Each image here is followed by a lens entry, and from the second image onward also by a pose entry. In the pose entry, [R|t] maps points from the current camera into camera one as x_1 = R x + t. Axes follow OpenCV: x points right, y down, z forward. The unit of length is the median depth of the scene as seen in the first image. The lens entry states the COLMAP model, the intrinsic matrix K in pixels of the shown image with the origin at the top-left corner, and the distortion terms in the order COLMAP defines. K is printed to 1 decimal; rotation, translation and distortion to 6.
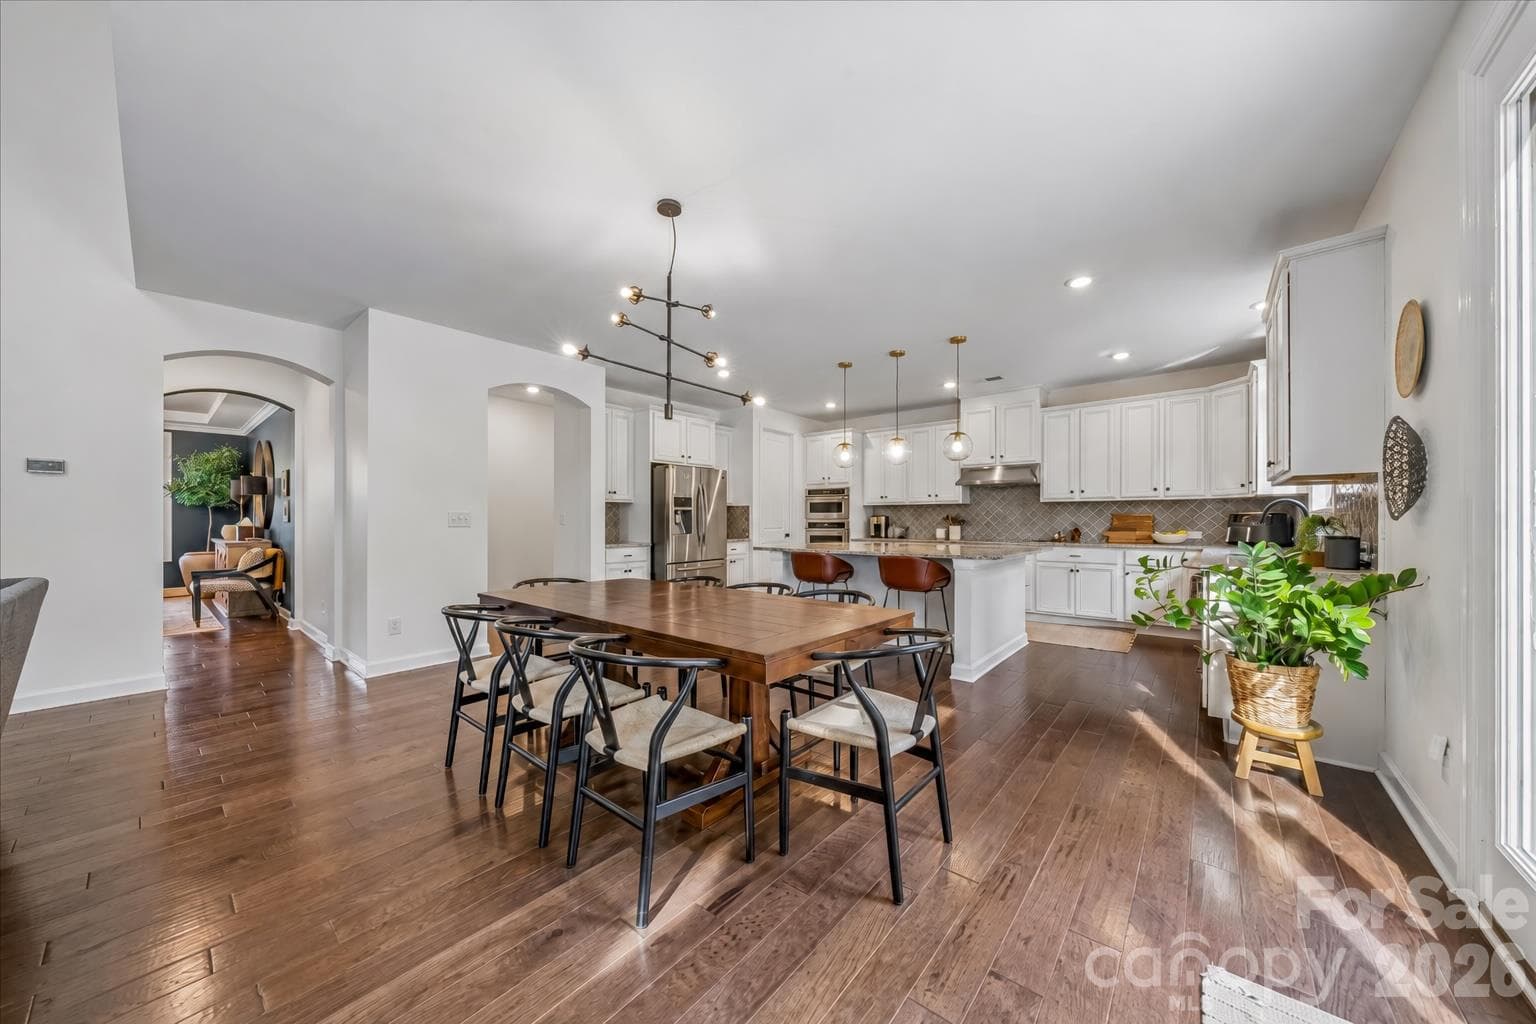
lens RADIAL K [[527.1, 0, 763.8], [0, 527.1, 516.1], [0, 0, 1]] dist [-0.002586, -0.000129]
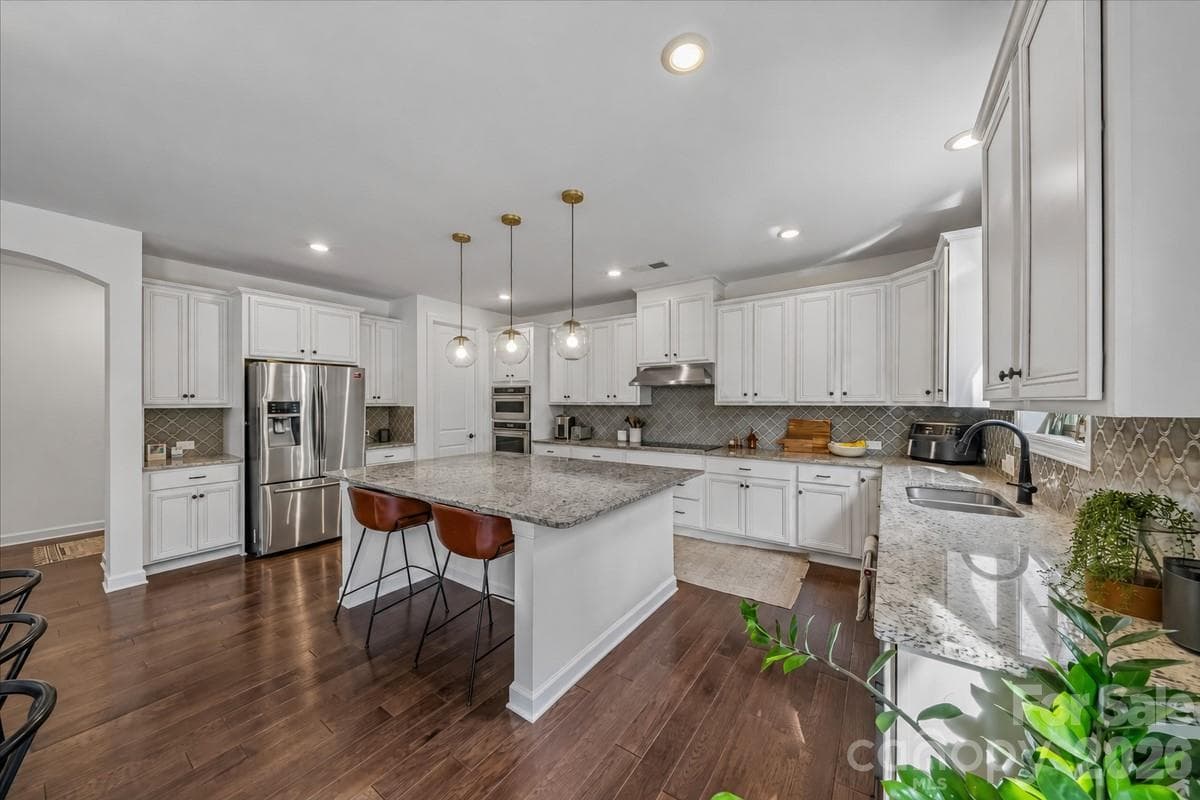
lens RADIAL K [[411.8, 0, 597.2], [0, 411.8, 400.6], [0, 0, 1]] dist [-0.002586, -0.000129]
pose [[0.996056, -0.001177, 0.088717, 0.264242], [0.000959, 0.999996, 0.002500, -0.037205], [-0.088719, -0.002405, 0.996054, 0.316880]]
